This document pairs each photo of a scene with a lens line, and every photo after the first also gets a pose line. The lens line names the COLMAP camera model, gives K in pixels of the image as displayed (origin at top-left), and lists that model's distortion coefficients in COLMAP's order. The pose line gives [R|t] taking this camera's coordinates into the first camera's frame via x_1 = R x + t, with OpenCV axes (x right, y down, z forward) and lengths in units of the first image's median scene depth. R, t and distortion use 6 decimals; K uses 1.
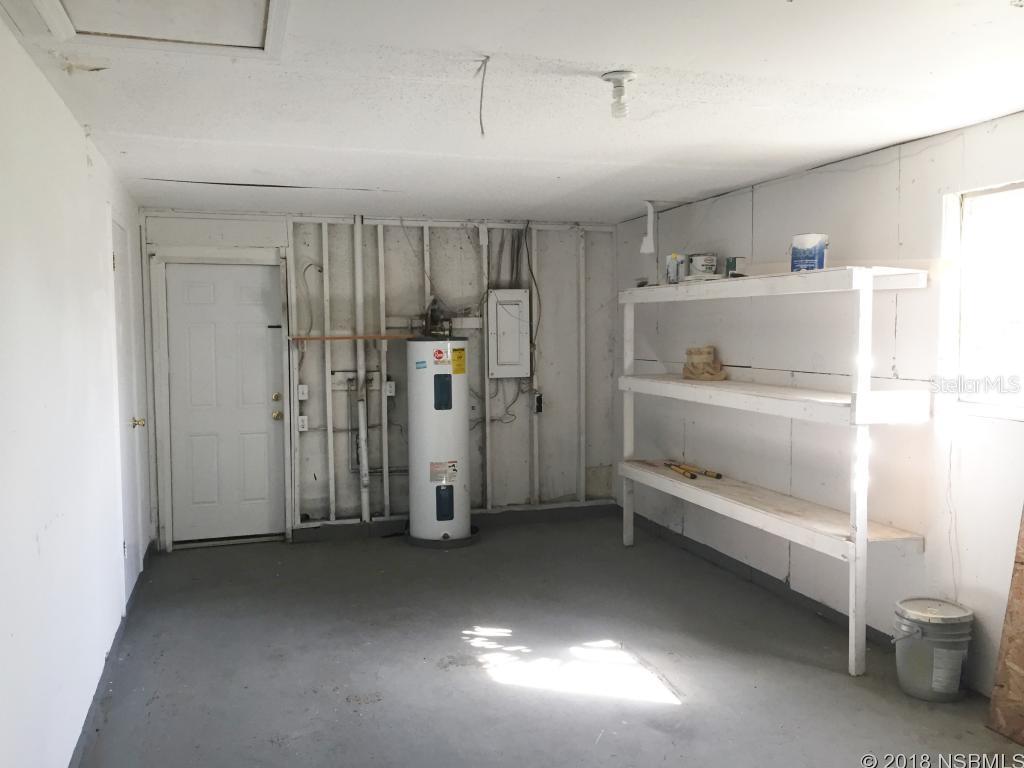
lens RADIAL K [[873.4, 0, 506.6], [0, 873.4, 382.9], [0, 0, 1]] dist [0.028726, 0.017577]
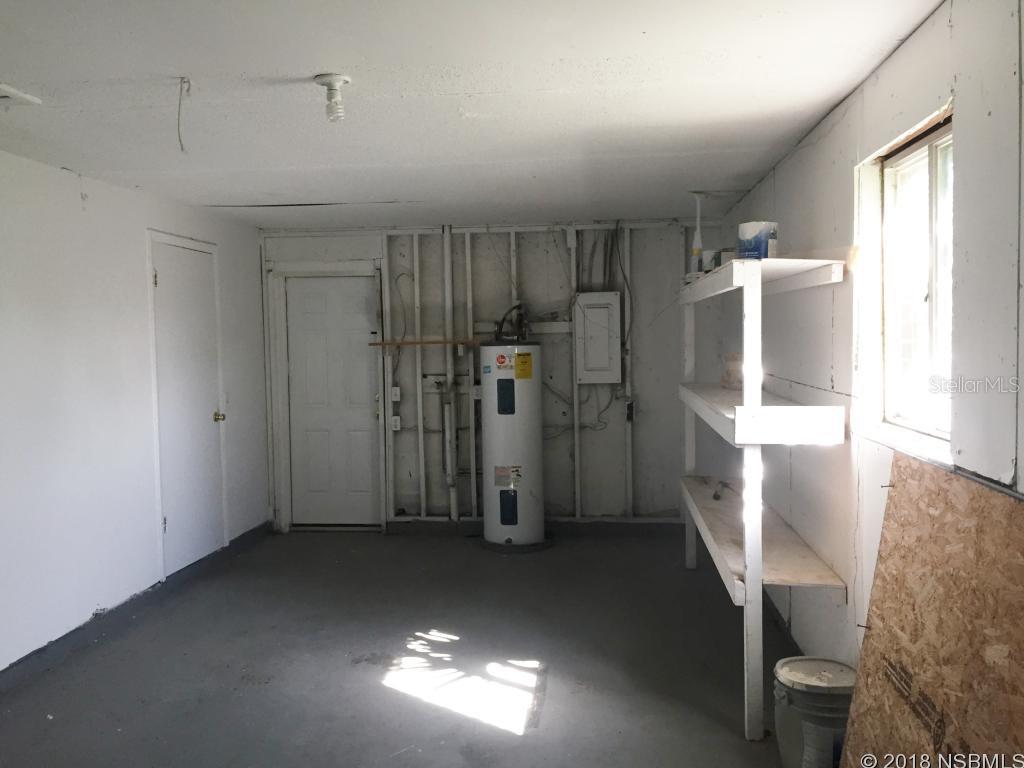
lens RADIAL K [[873.4, 0, 509.4], [0, 873.4, 385.7], [0, 0, 1]] dist [0.028726, 0.017577]
pose [[0.916865, 0.017198, -0.398826, 0.322382], [-0.017451, 0.999843, 0.002997, -0.005067], [0.398815, 0.004212, 0.917022, 0.079746]]
